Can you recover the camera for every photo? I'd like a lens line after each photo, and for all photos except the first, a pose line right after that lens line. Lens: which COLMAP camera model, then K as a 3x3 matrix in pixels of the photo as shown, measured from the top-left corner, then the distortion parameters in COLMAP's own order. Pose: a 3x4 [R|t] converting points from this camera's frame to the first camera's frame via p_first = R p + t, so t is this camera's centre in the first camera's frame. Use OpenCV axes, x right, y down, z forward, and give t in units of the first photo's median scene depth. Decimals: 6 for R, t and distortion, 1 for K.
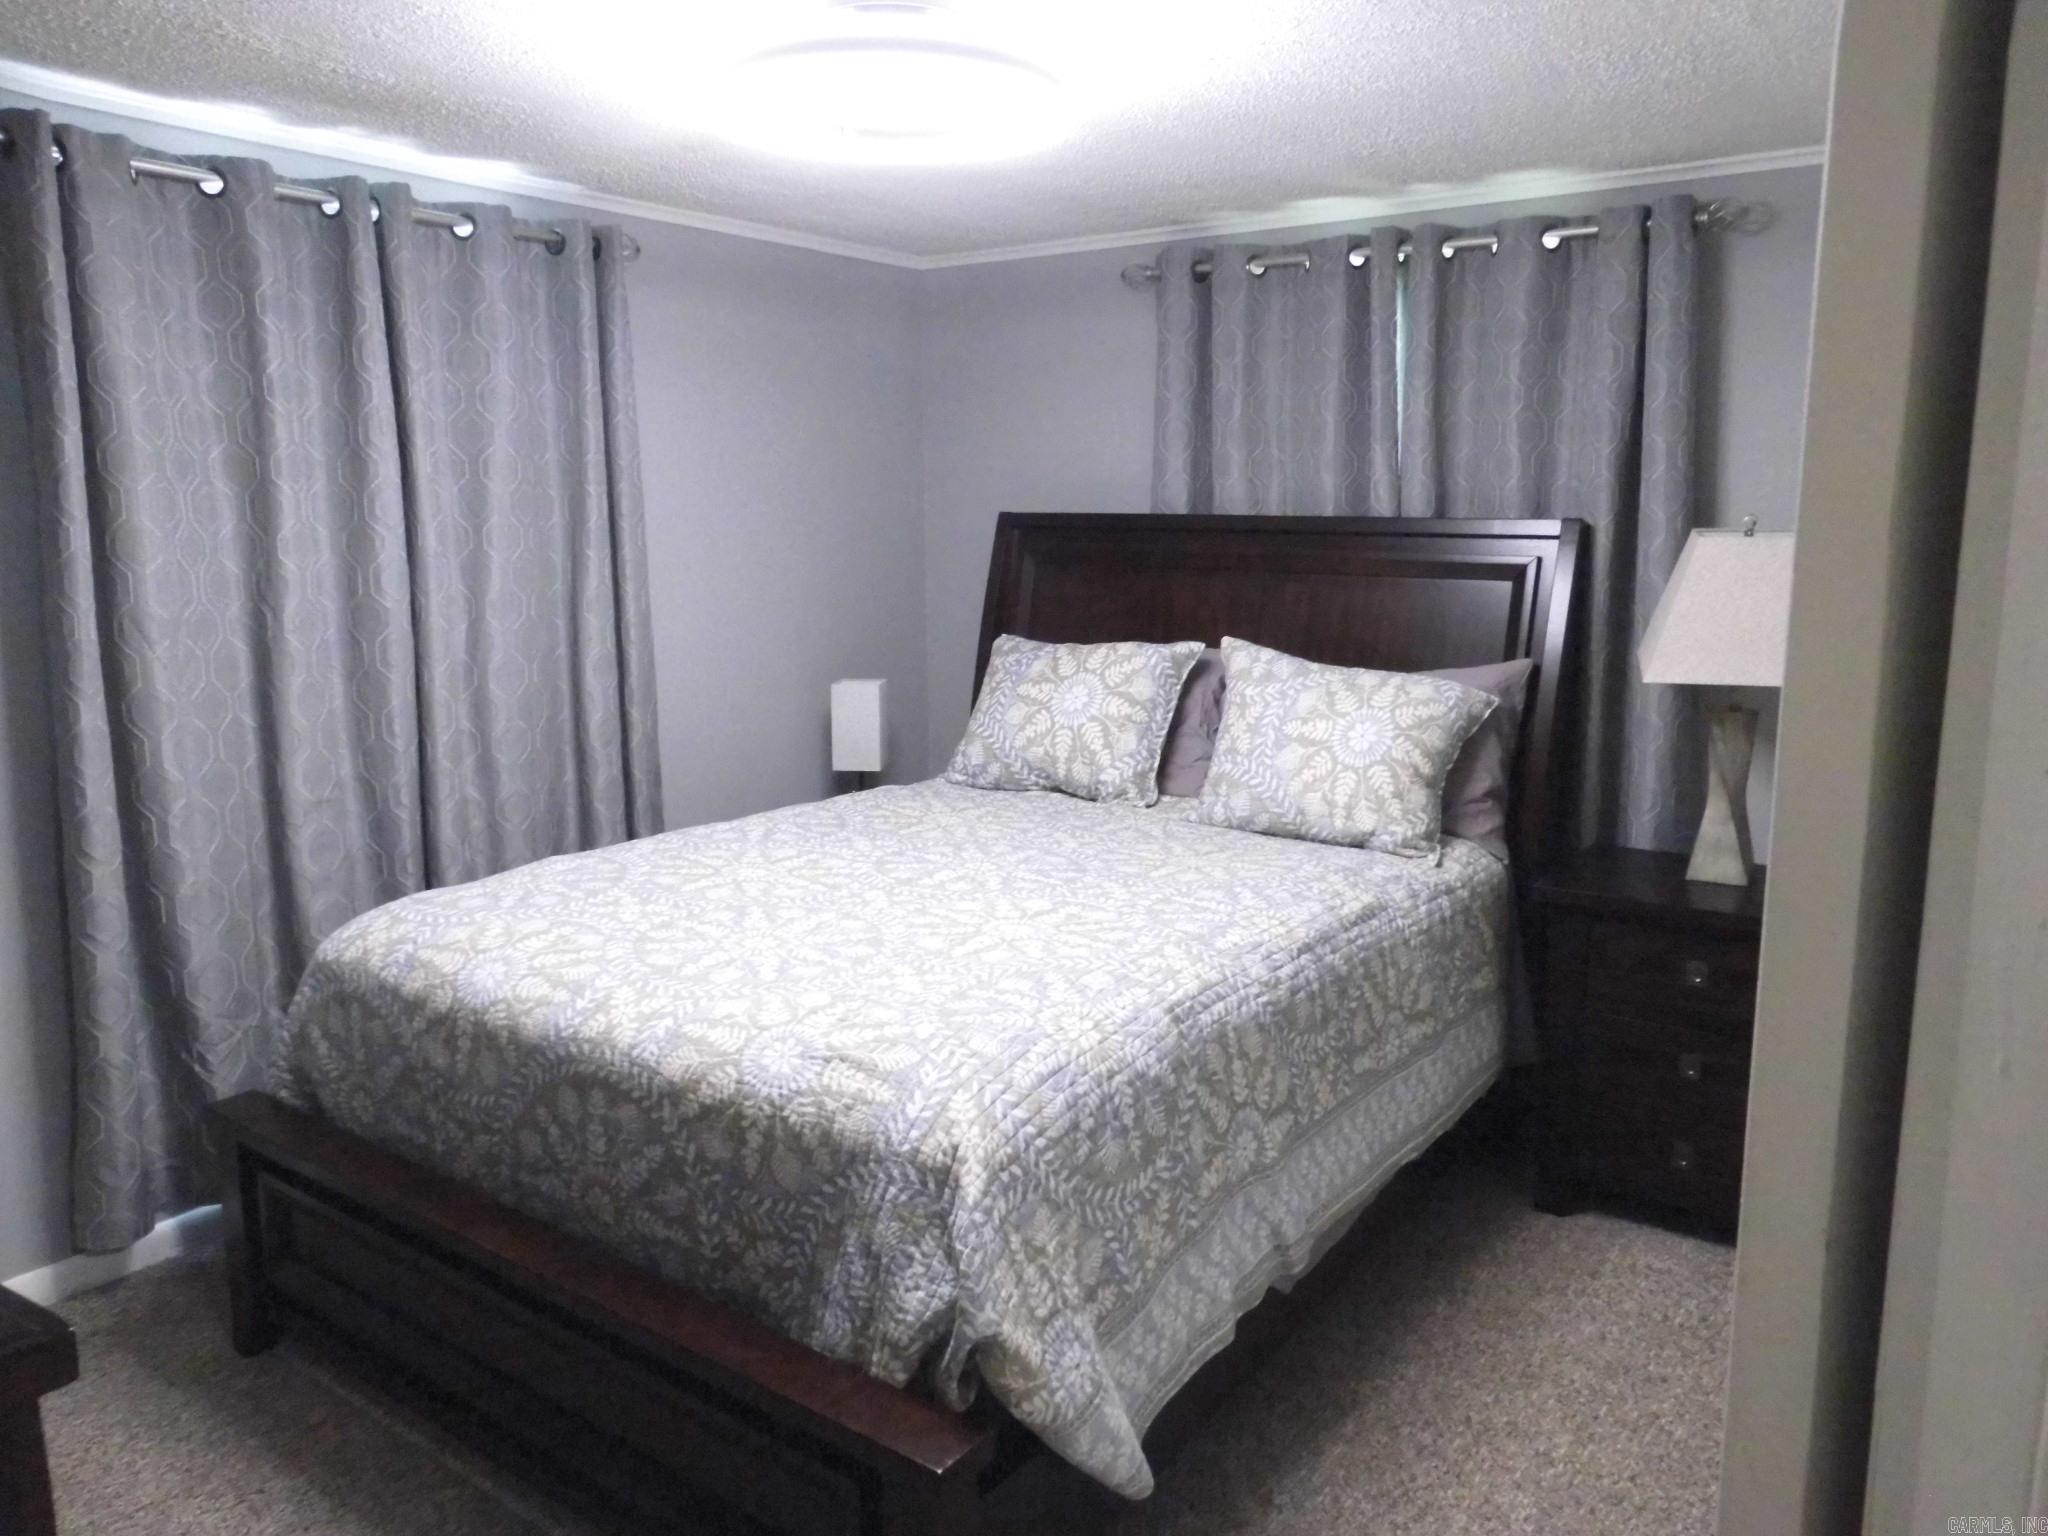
lens RADIAL K [[1522.5, 0, 1020.4], [0, 1522.5, 762.4], [0, 0, 1]] dist [-0.012958, 0.007863]
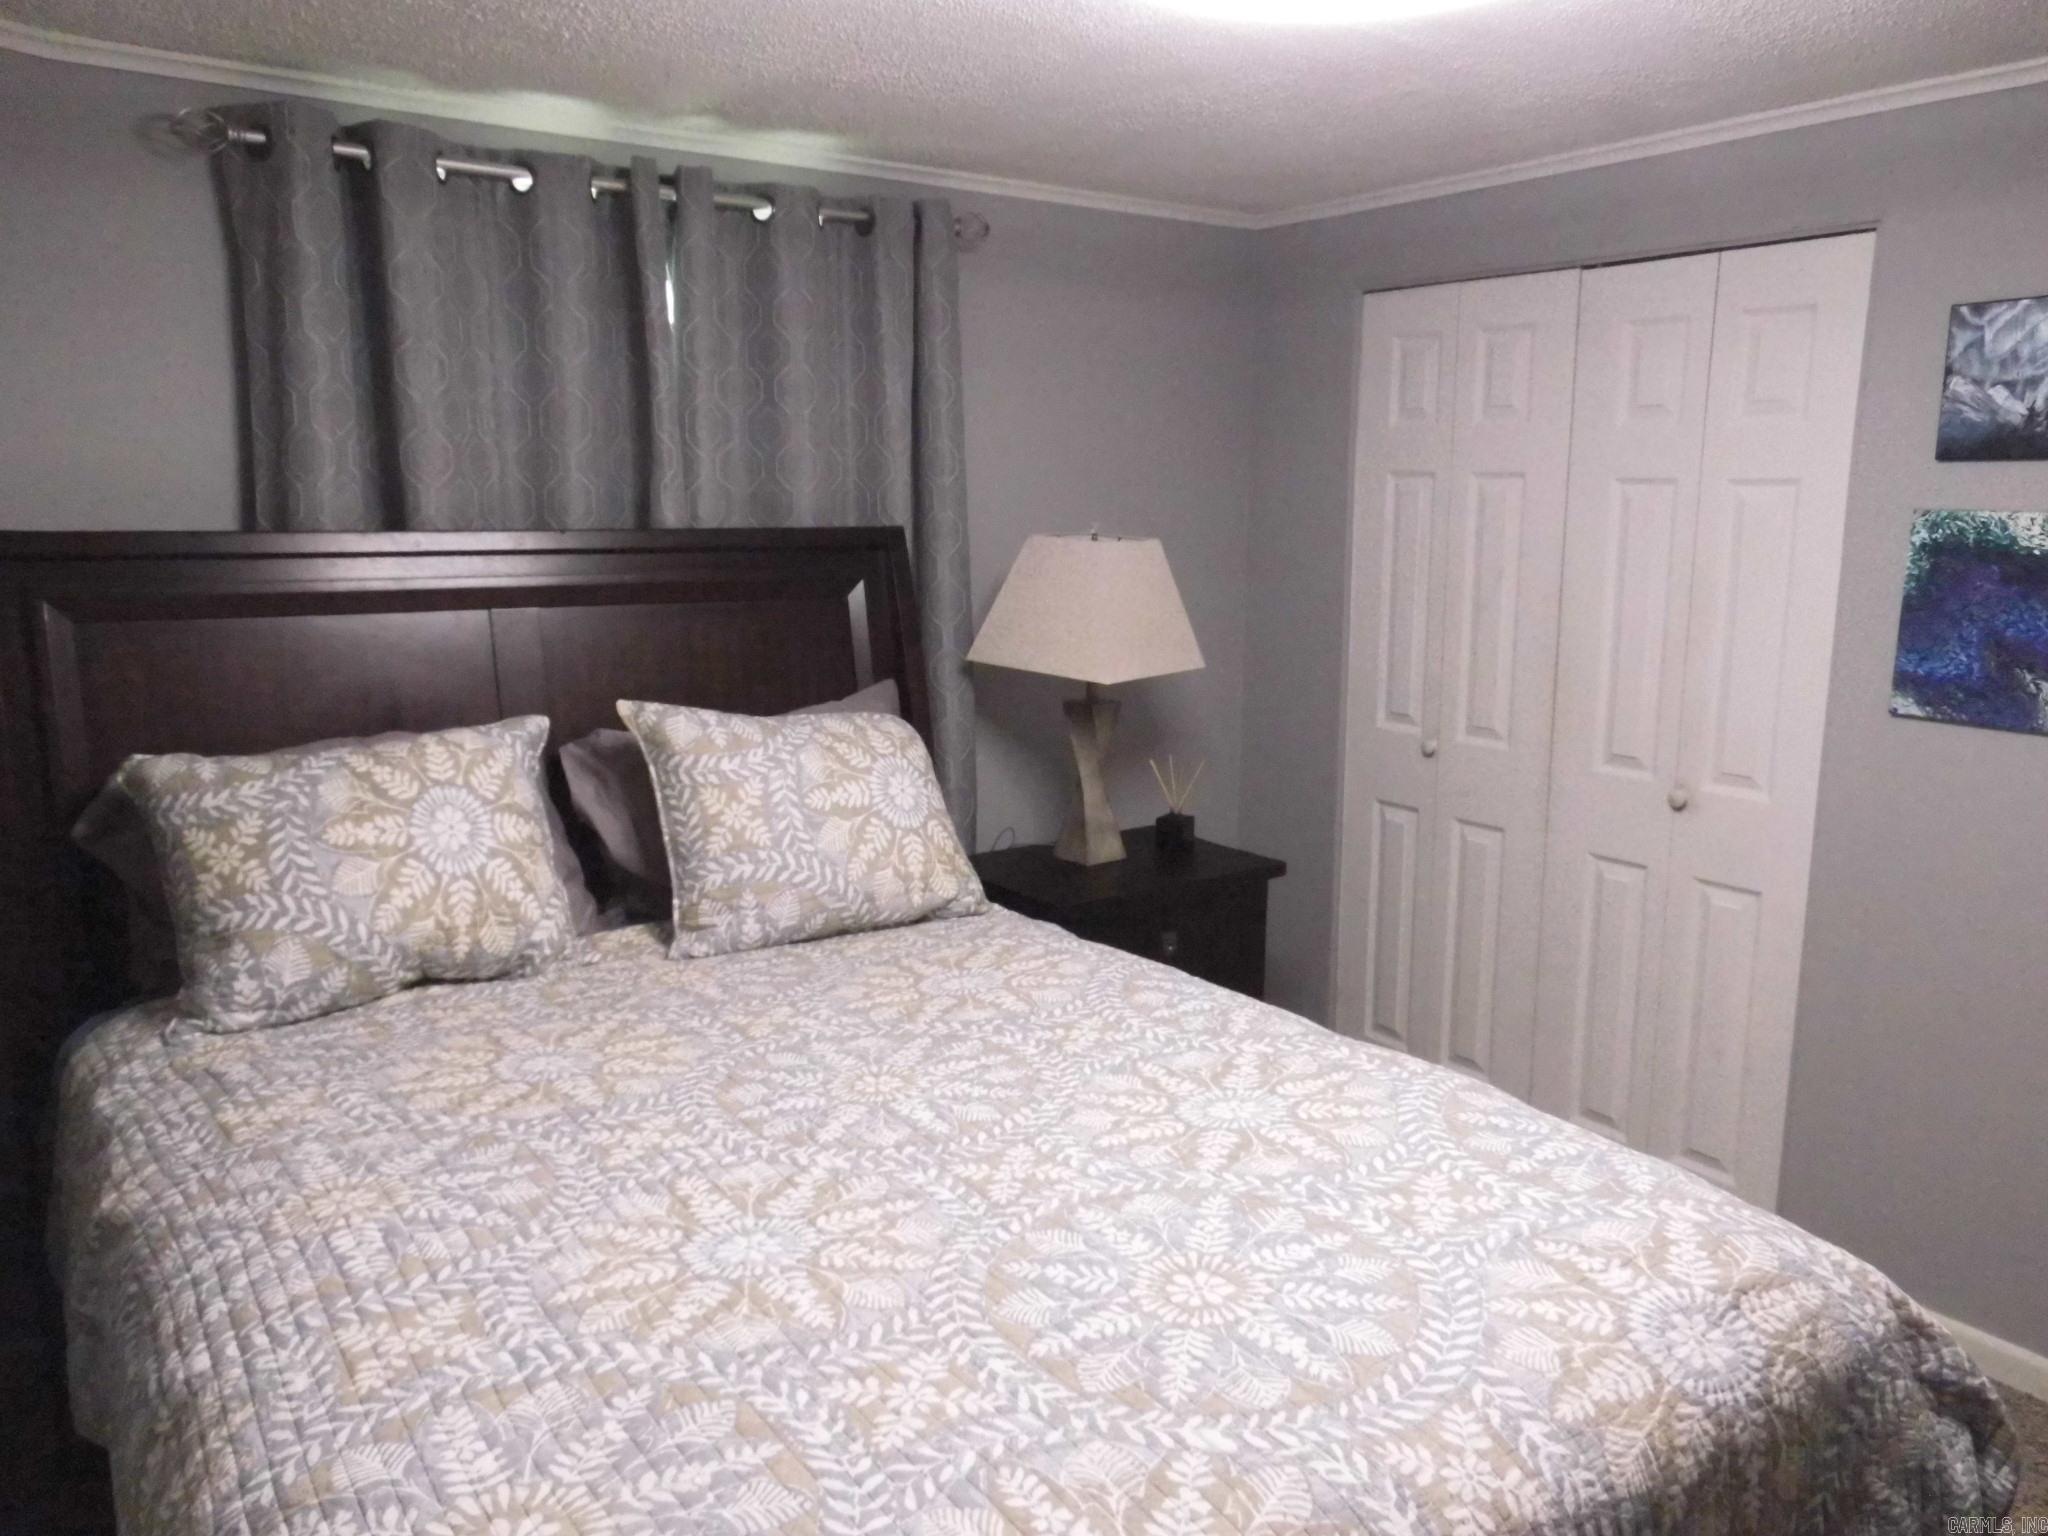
lens RADIAL K [[1522.5, 0, 1020.5], [0, 1522.5, 772.5], [0, 0, 1]] dist [-0.012958, 0.007863]
pose [[0.333199, -0.166603, 0.928020, -0.524674], [0.161788, 0.979769, 0.117805, -0.114290], [-0.928872, 0.110890, 0.353412, 0.633188]]
